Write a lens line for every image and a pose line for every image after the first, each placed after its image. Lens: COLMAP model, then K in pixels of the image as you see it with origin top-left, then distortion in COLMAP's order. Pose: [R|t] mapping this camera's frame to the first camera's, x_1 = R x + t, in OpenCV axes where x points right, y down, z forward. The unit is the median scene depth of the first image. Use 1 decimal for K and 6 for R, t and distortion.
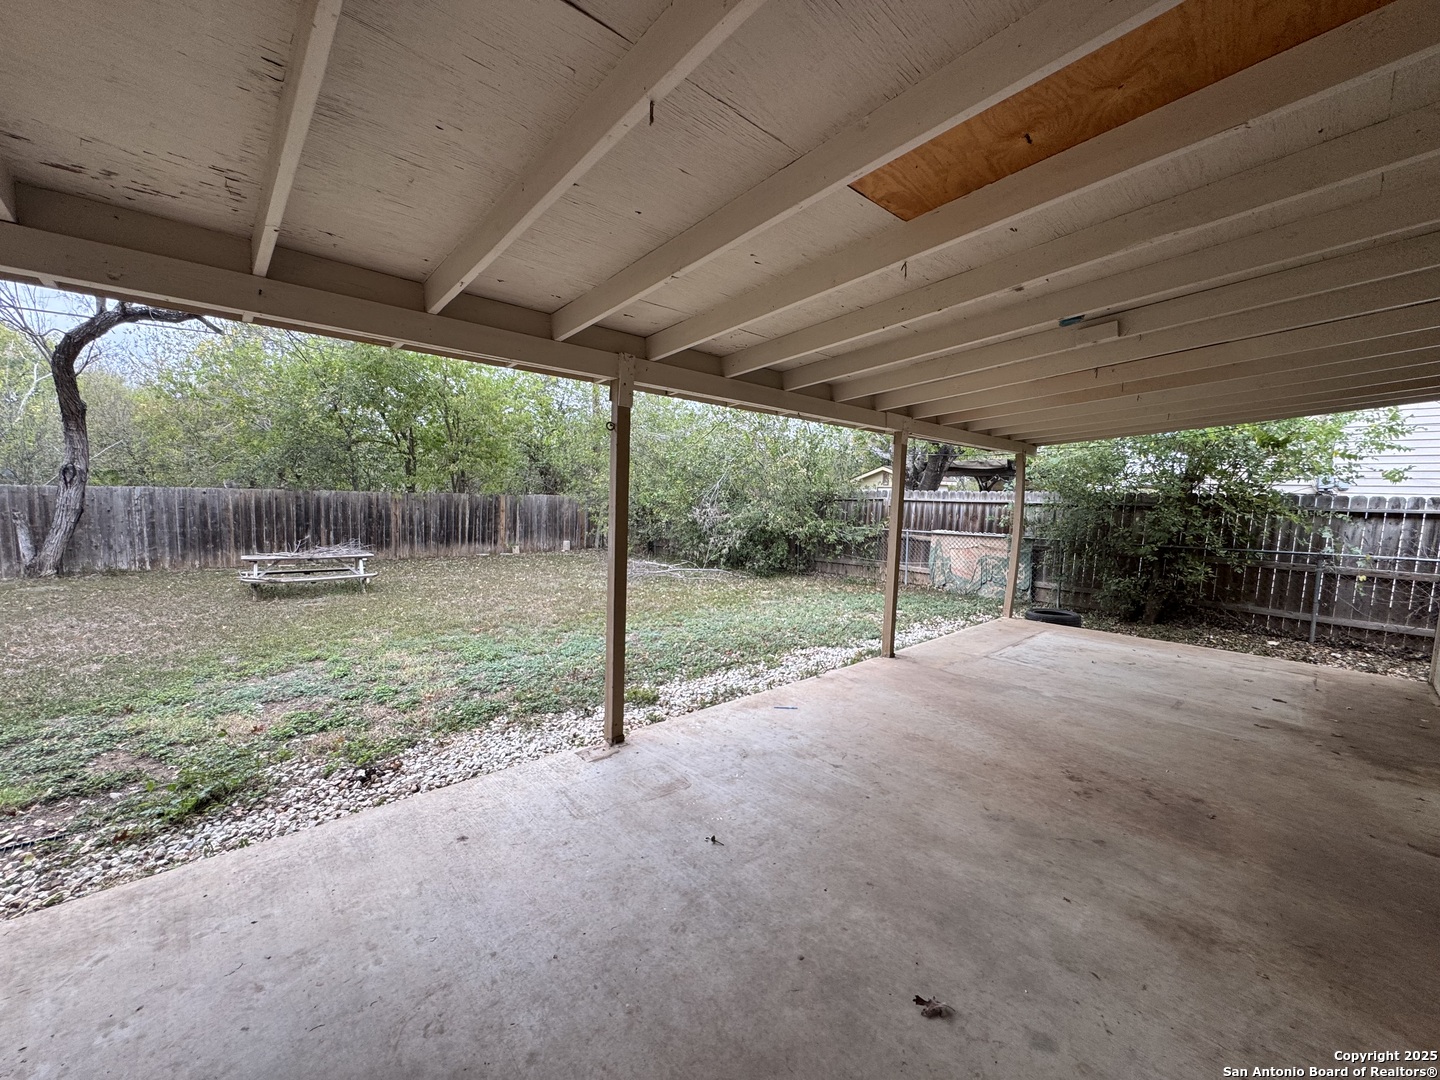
lens RADIAL K [[573.1, 0, 722.7], [0, 573.1, 537.5], [0, 0, 1]] dist [-0.006566, 0.000761]
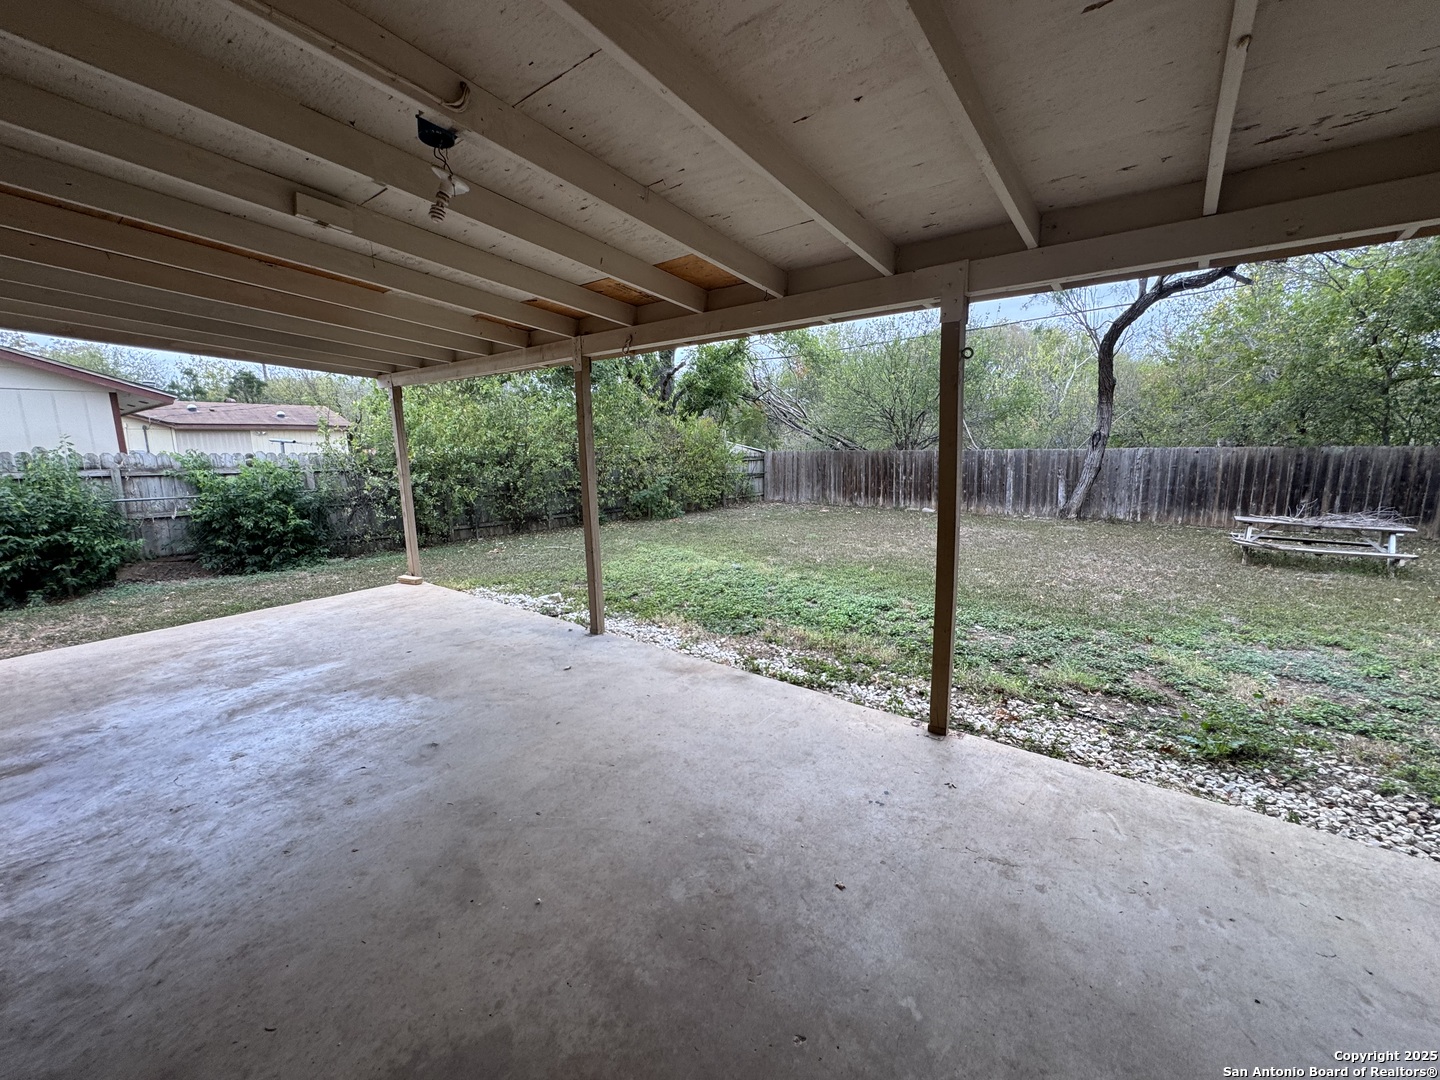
lens RADIAL K [[573.1, 0, 718.5], [0, 573.1, 541.8], [0, 0, 1]] dist [-0.006566, 0.000761]
pose [[0.166385, 0.130482, -0.977390, -0.034720], [-0.054588, 0.990905, 0.122993, 0.003766], [0.984549, 0.032889, 0.171995, -0.031723]]
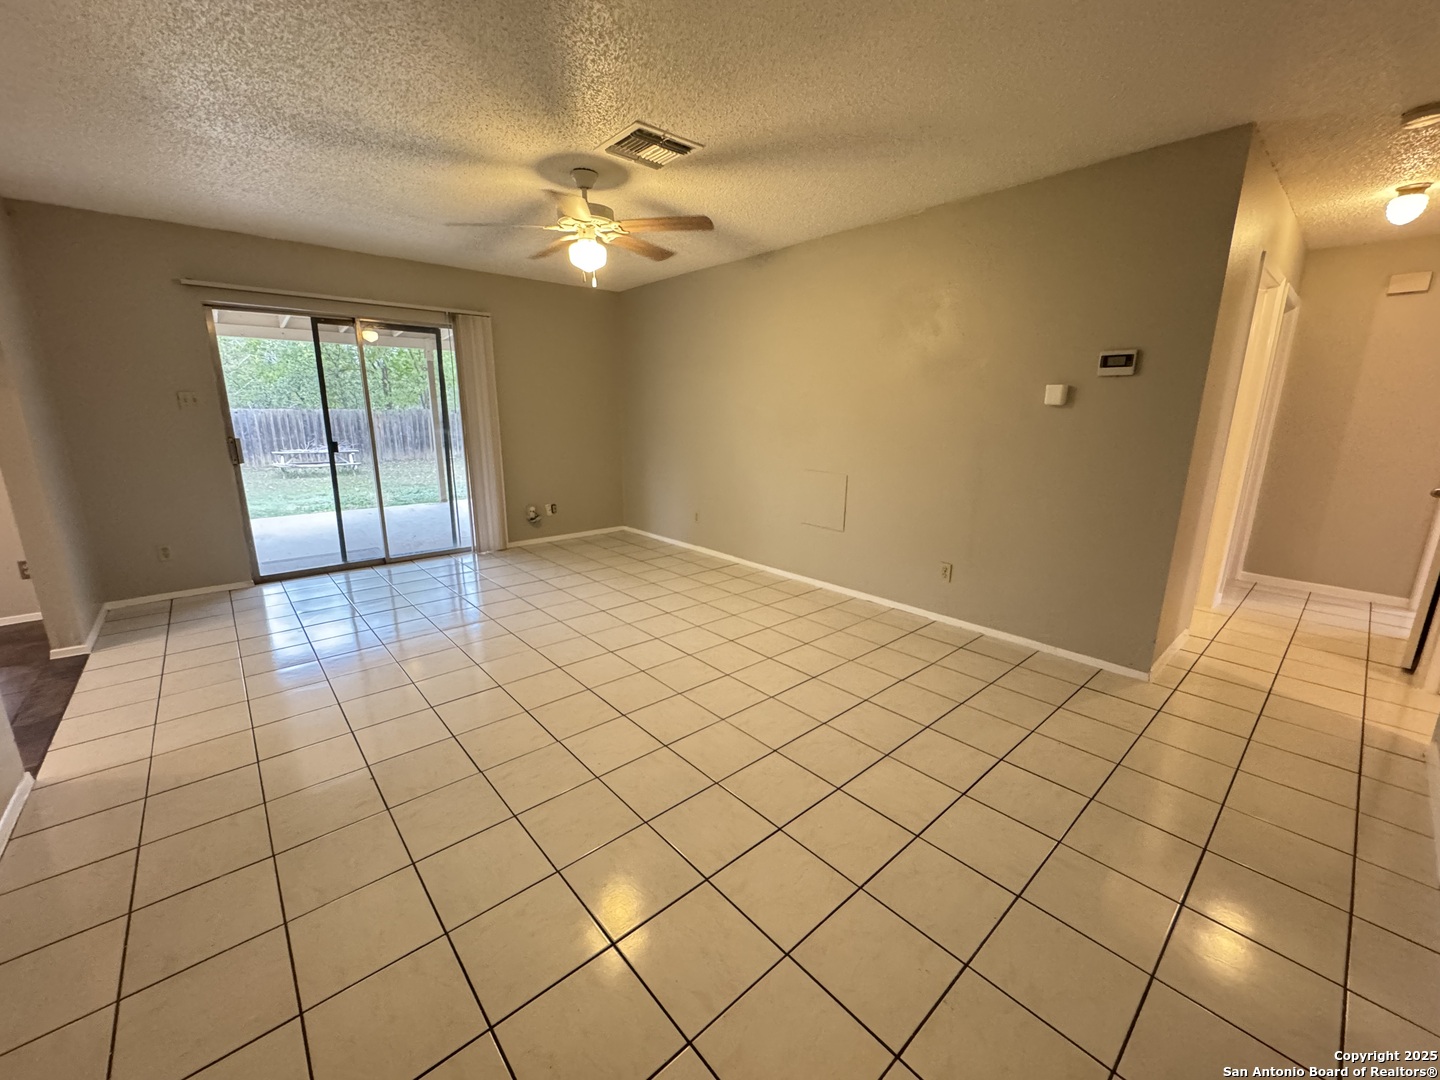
lens RADIAL K [[573.1, 0, 720.8], [0, 573.1, 536.2], [0, 0, 1]] dist [-0.006566, 0.000761]
pose [[0.999551, -0.018184, -0.023805, 0.399366], [0.021380, 0.989669, 0.141767, 0.065776], [0.020981, -0.142212, 0.989614, -0.528995]]
